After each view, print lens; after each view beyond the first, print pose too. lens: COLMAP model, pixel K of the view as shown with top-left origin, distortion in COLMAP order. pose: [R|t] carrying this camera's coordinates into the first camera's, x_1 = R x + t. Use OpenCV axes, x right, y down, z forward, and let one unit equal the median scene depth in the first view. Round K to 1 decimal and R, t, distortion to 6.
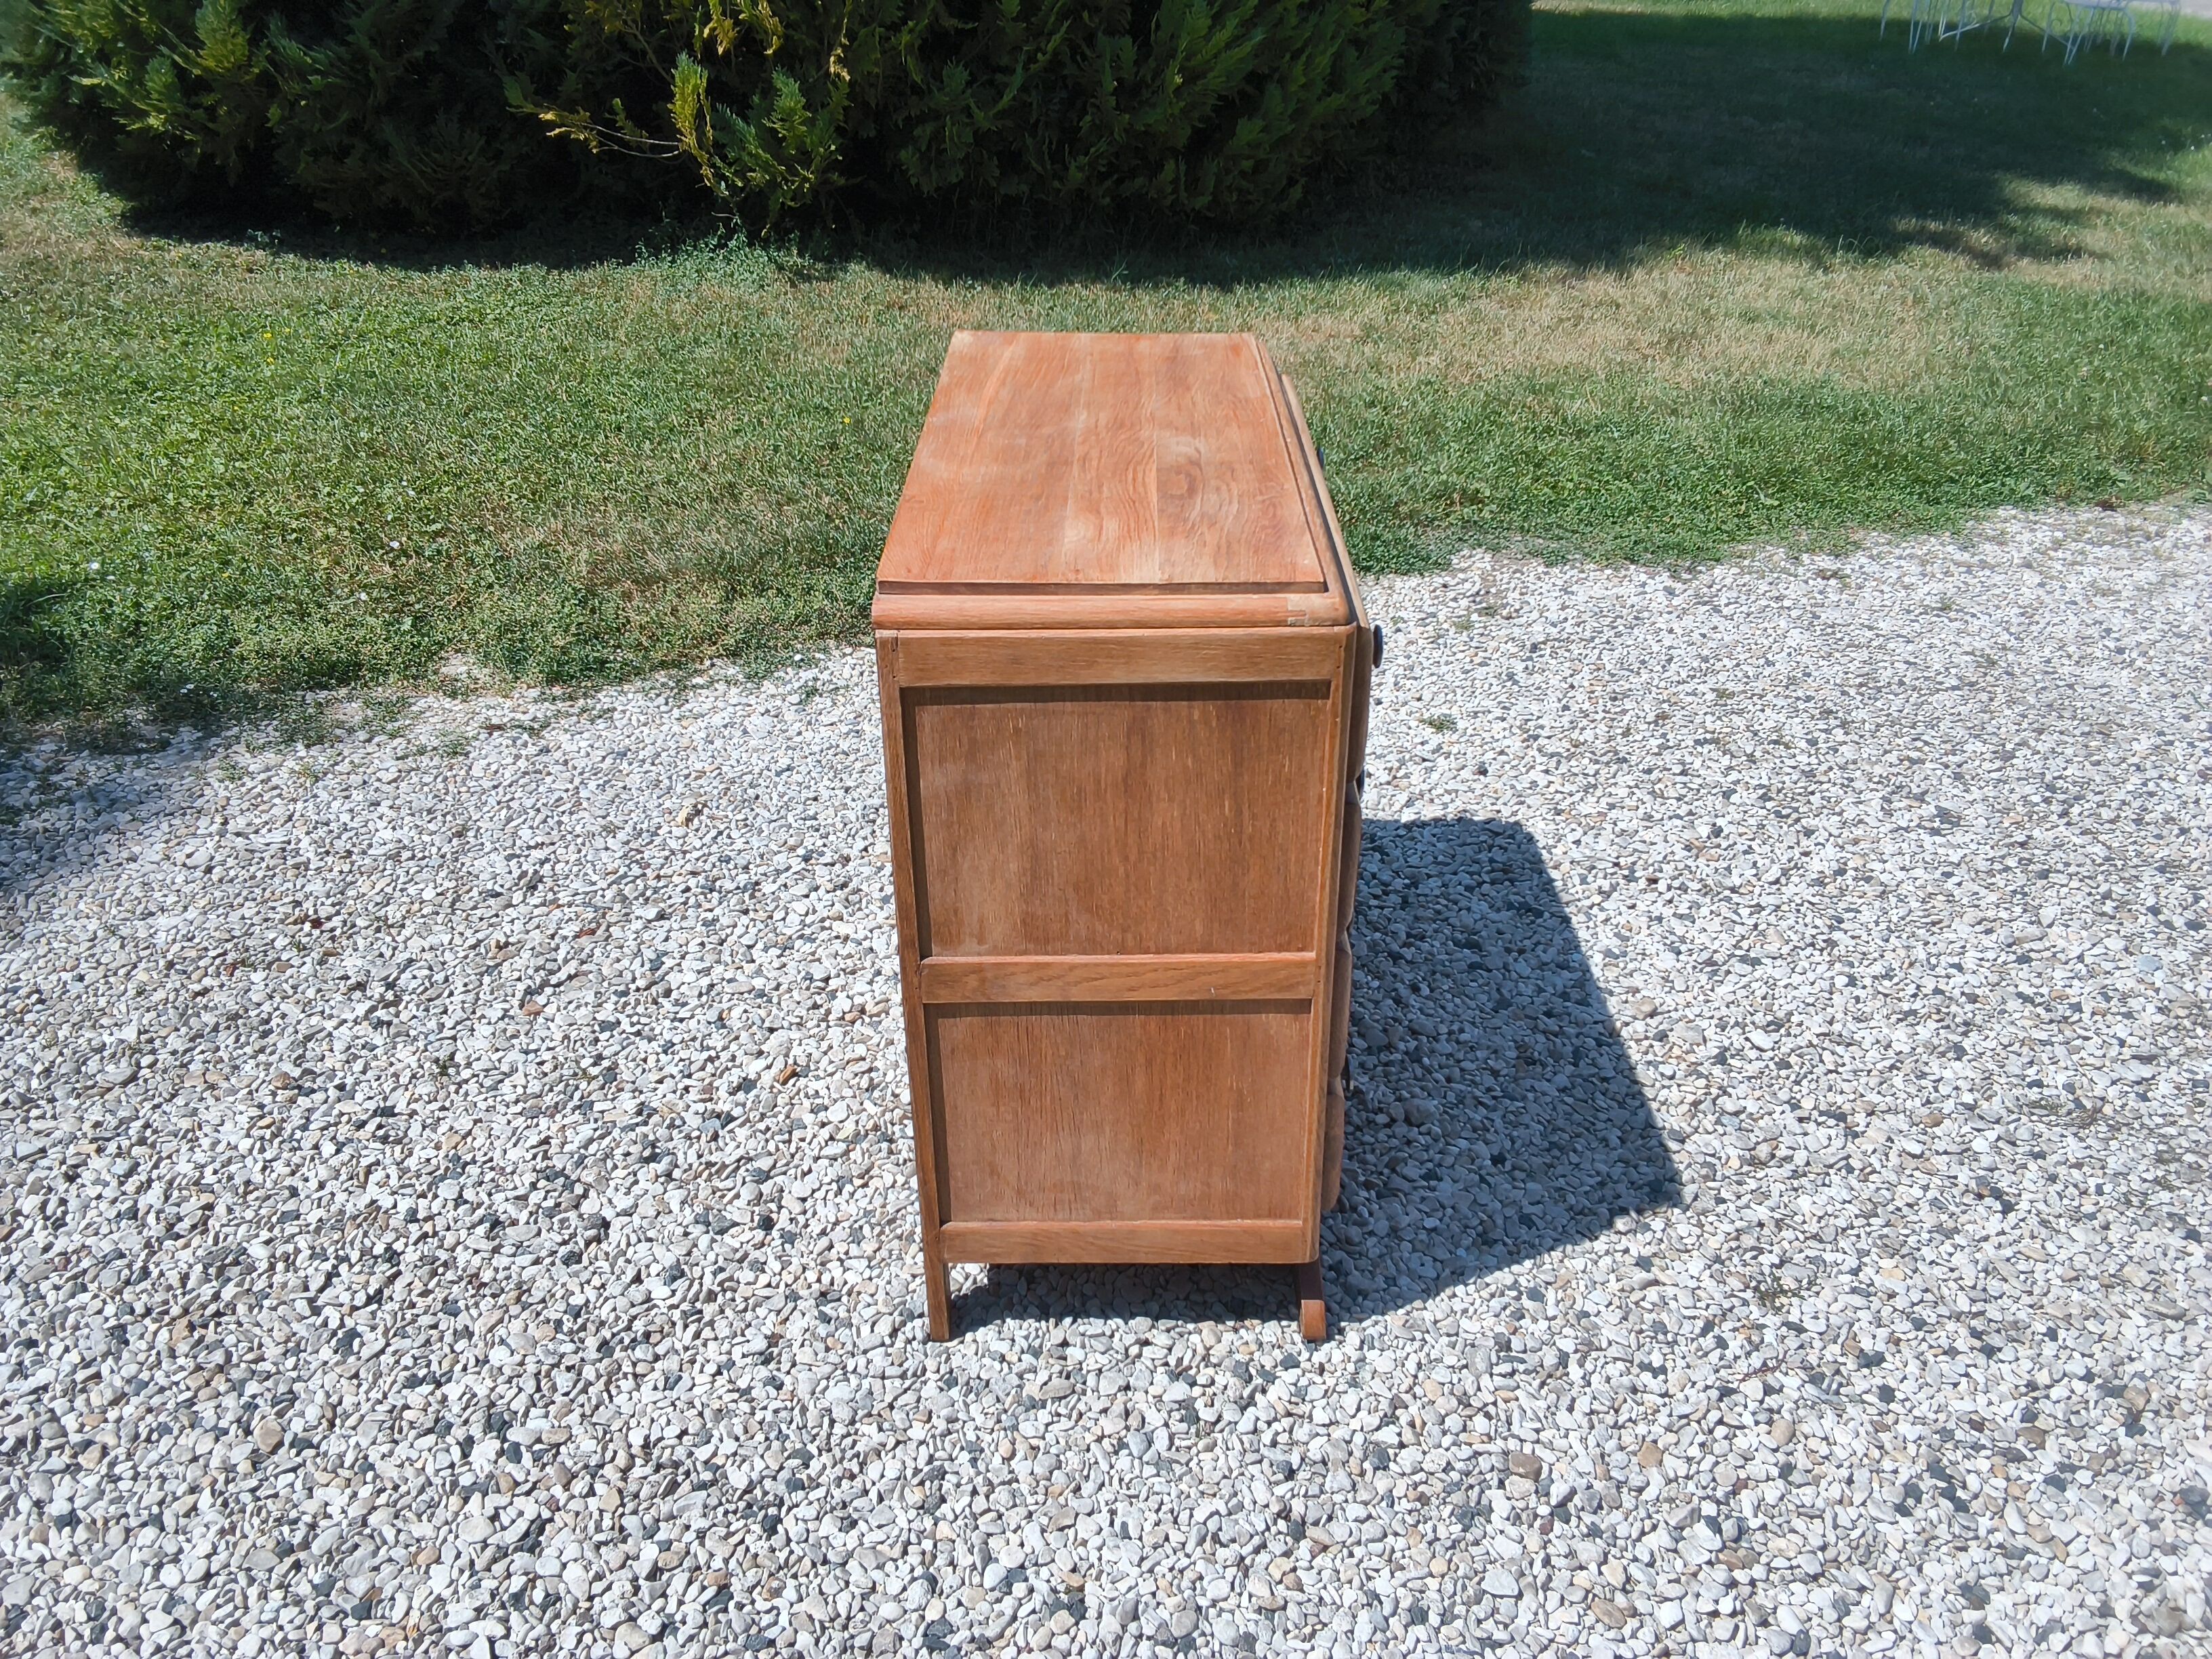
lens RADIAL K [[1750.2, 0, 1081.3], [0, 1750.2, 815.4], [0, 0, 1]] dist [0.089733, -0.147109]
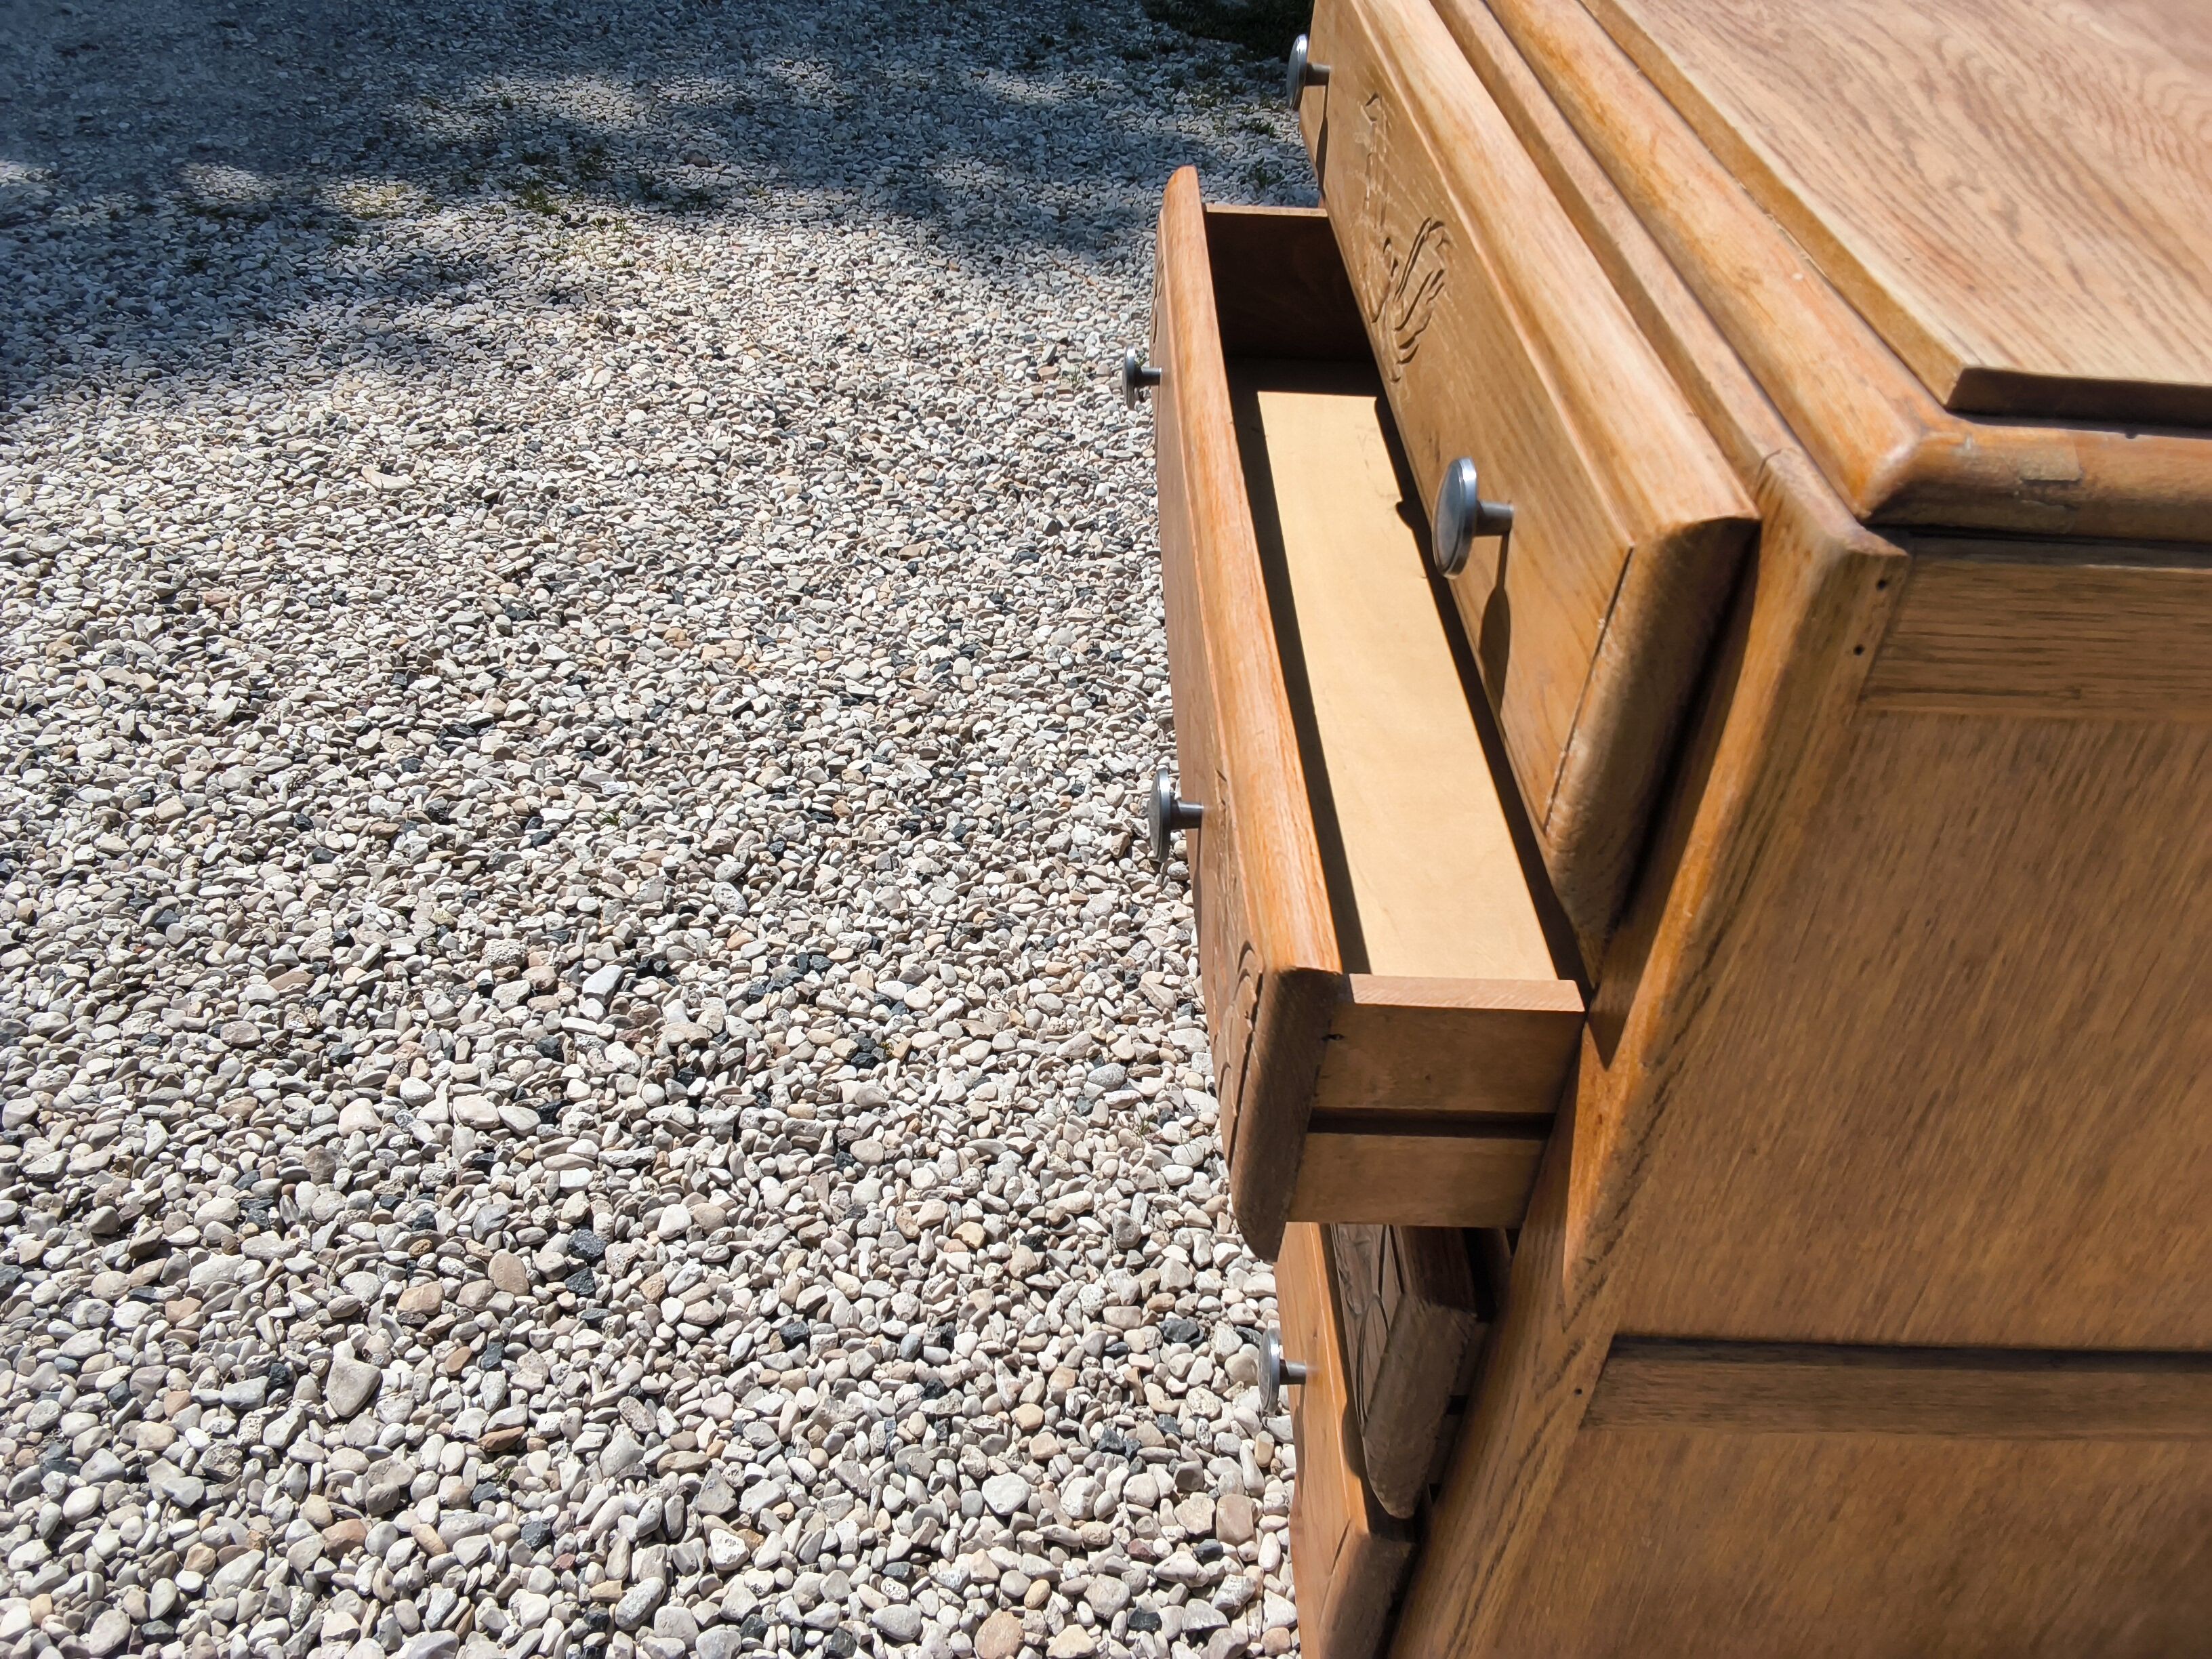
lens RADIAL K [[1750.2, 0, 1110.7], [0, 1750.2, 832.7], [0, 0, 1]] dist [0.089733, -0.147109]
pose [[0.278674, 0.604148, -0.746556, 0.438665], [-0.531965, 0.744308, 0.403757, -0.037793], [0.799596, 0.284625, 0.528805, 0.430346]]
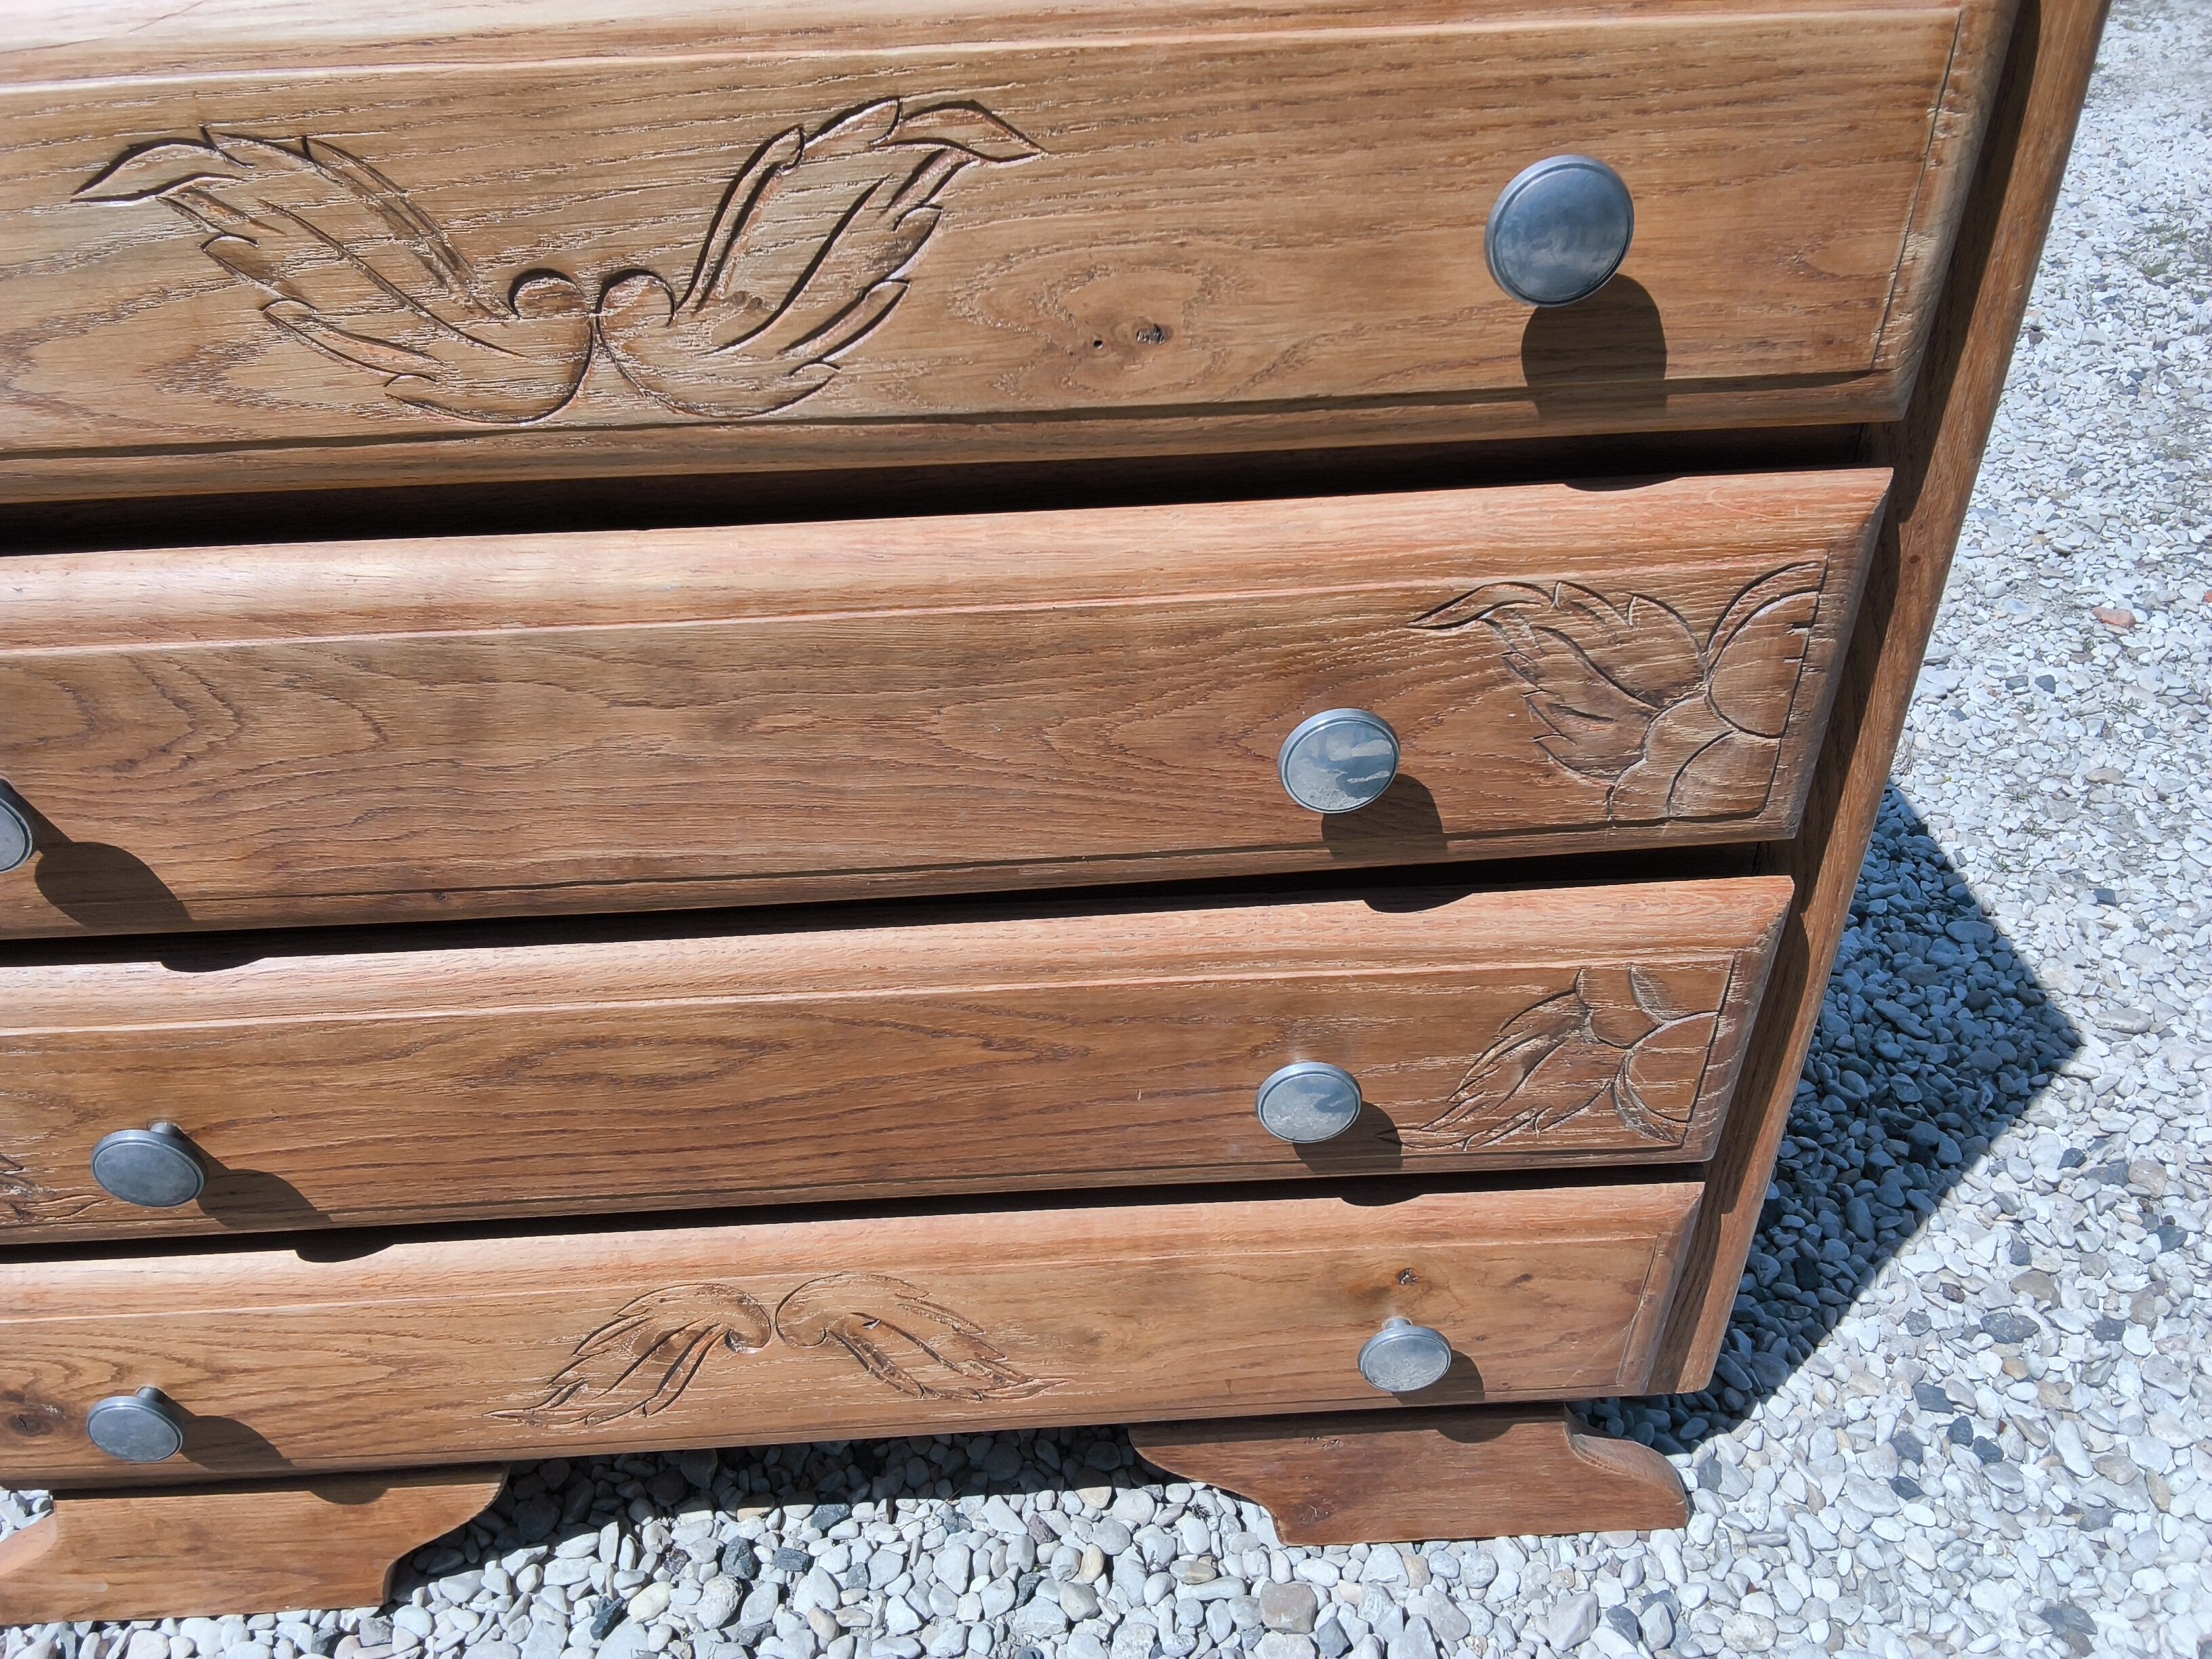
lens RADIAL K [[1750.2, 0, 1071.2], [0, 1750.2, 834.8], [0, 0, 1]] dist [0.089733, -0.147109]
pose [[0.950772, -0.208068, 0.229654, 0.088315], [0.176970, 0.972904, 0.148794, 0.037792], [-0.254391, -0.100827, 0.961831, 0.405108]]
